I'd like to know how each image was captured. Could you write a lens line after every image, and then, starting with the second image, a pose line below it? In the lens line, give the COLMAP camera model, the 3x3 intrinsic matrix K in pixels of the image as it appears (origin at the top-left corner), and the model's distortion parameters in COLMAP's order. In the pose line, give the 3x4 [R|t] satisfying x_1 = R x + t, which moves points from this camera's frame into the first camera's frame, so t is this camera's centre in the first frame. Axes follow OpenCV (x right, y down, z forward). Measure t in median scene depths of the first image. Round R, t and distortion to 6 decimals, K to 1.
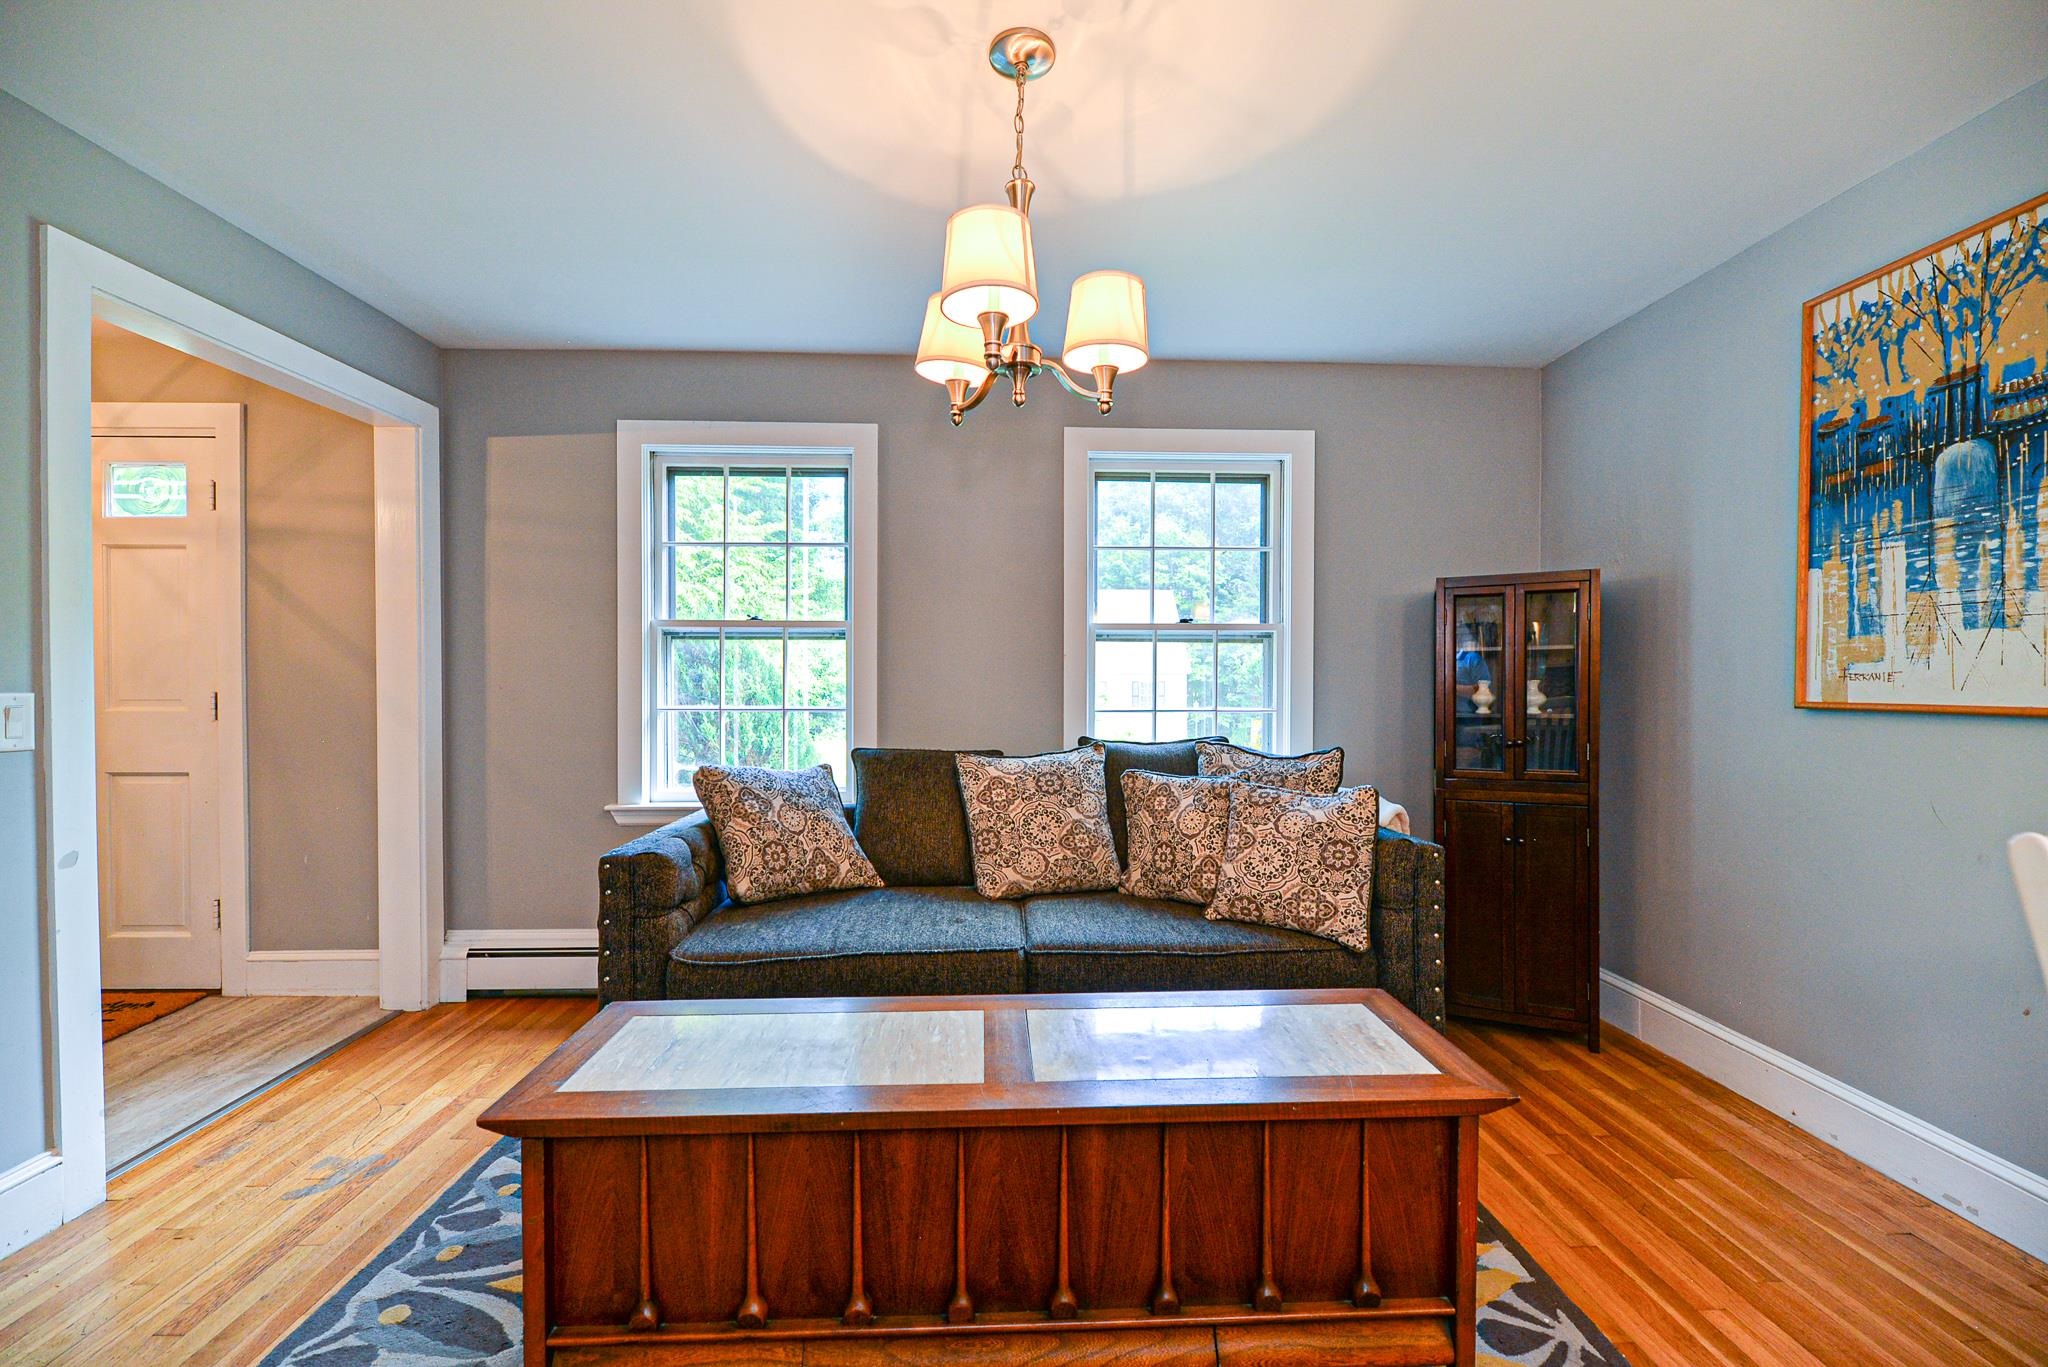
lens RADIAL K [[826.8, 0, 1027.6], [0, 826.8, 695.5], [0, 0, 1]] dist [-0.001616, -0.001760]
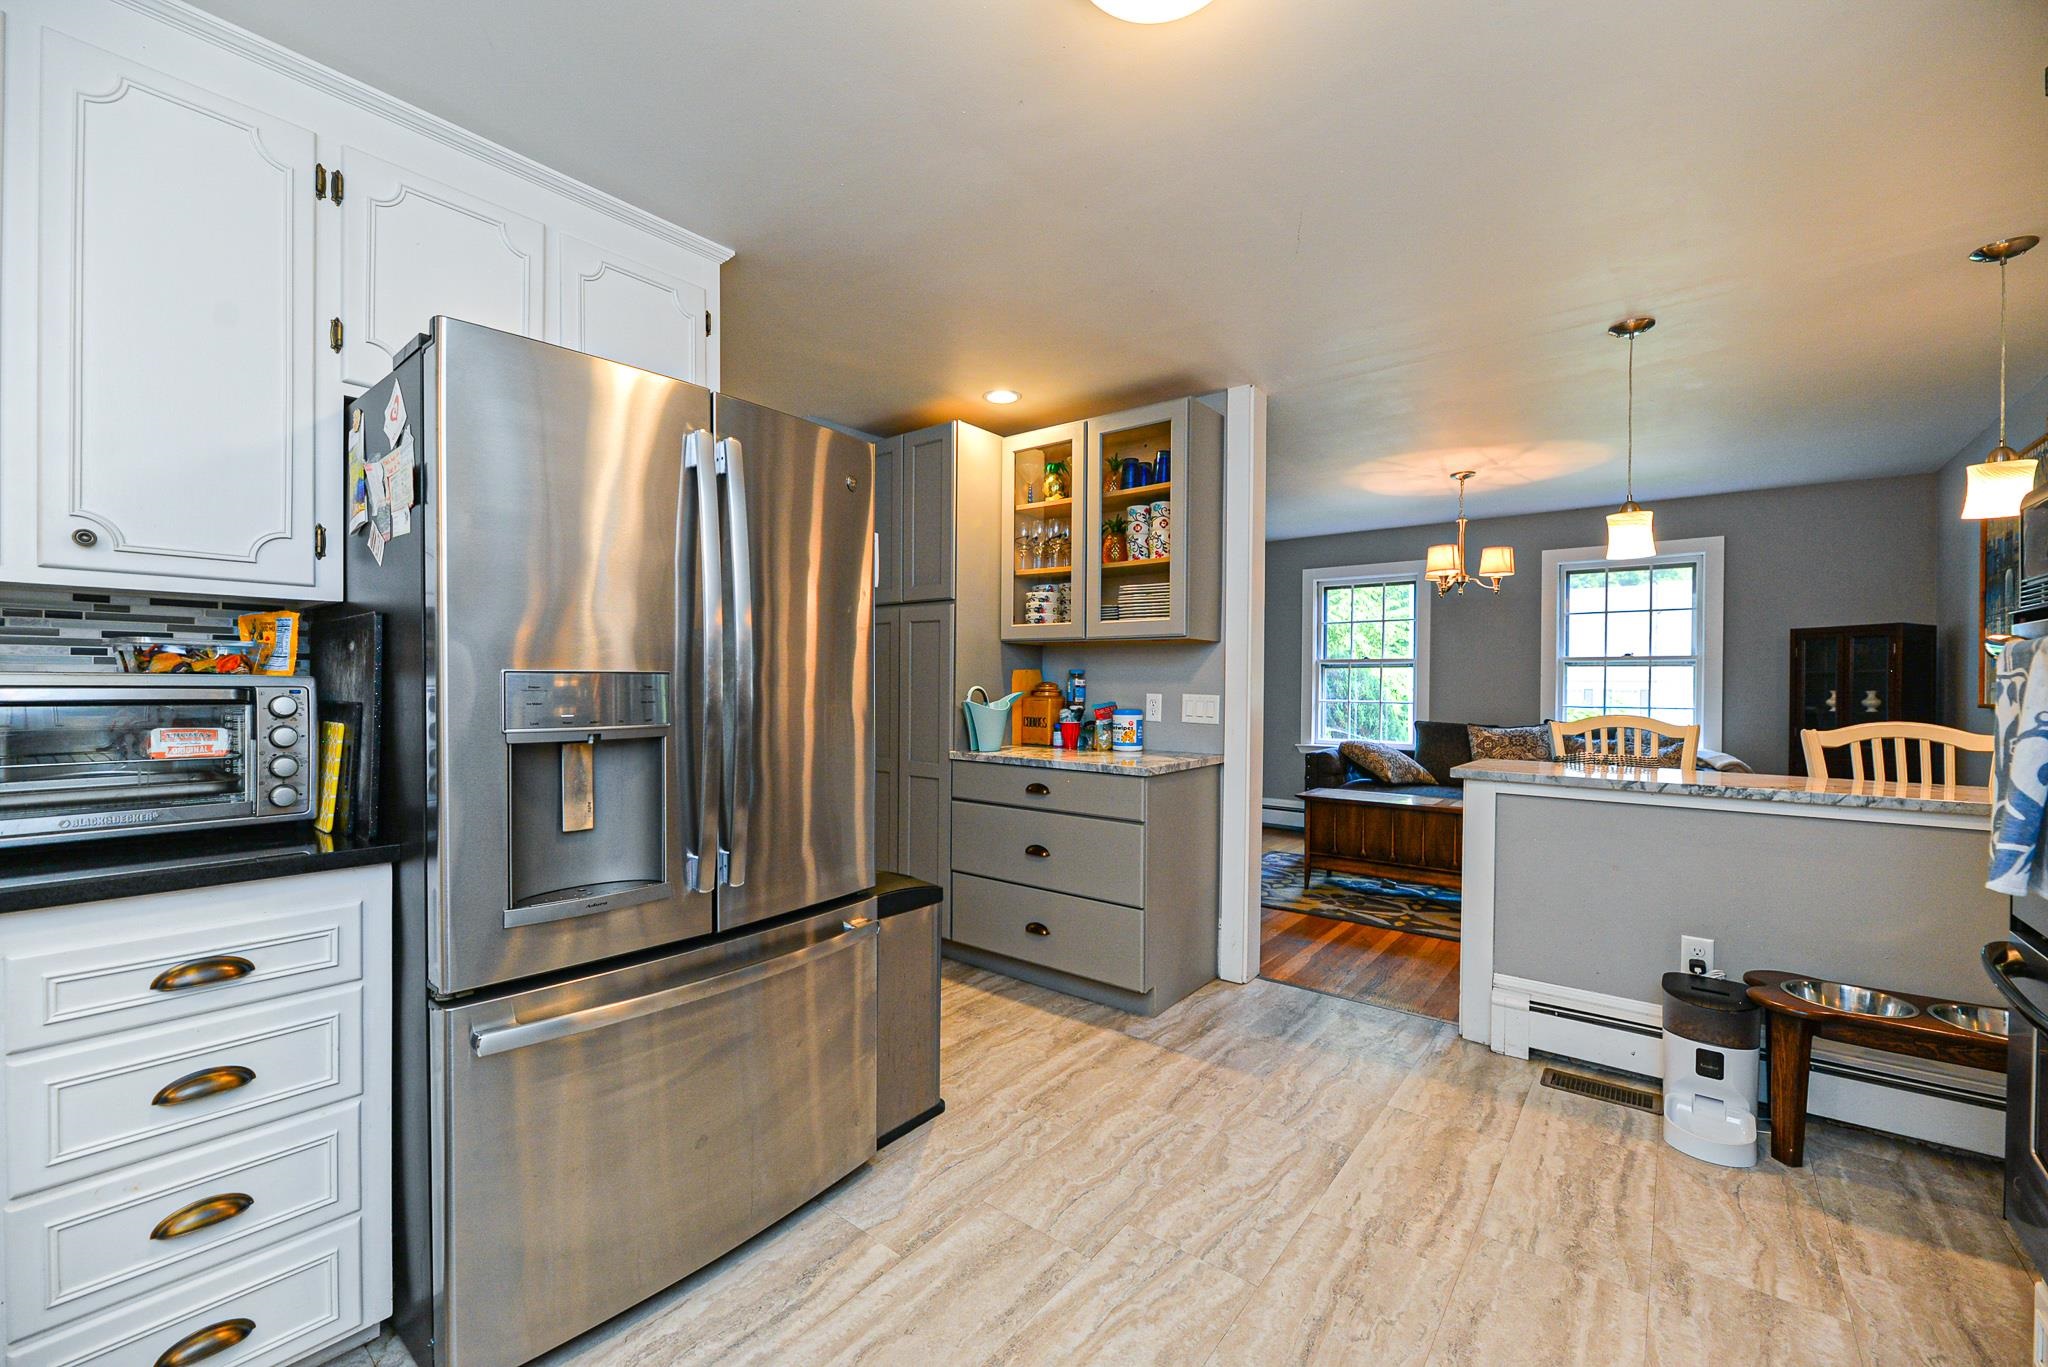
lens RADIAL K [[826.8, 0, 1020.6], [0, 826.8, 679.1], [0, 0, 1]] dist [-0.001616, -0.001760]
pose [[0.755351, -0.000686, -0.655321, 0.368700], [-0.020846, 0.999468, -0.025074, 0.029308], [0.654989, 0.032601, 0.754935, -1.114349]]
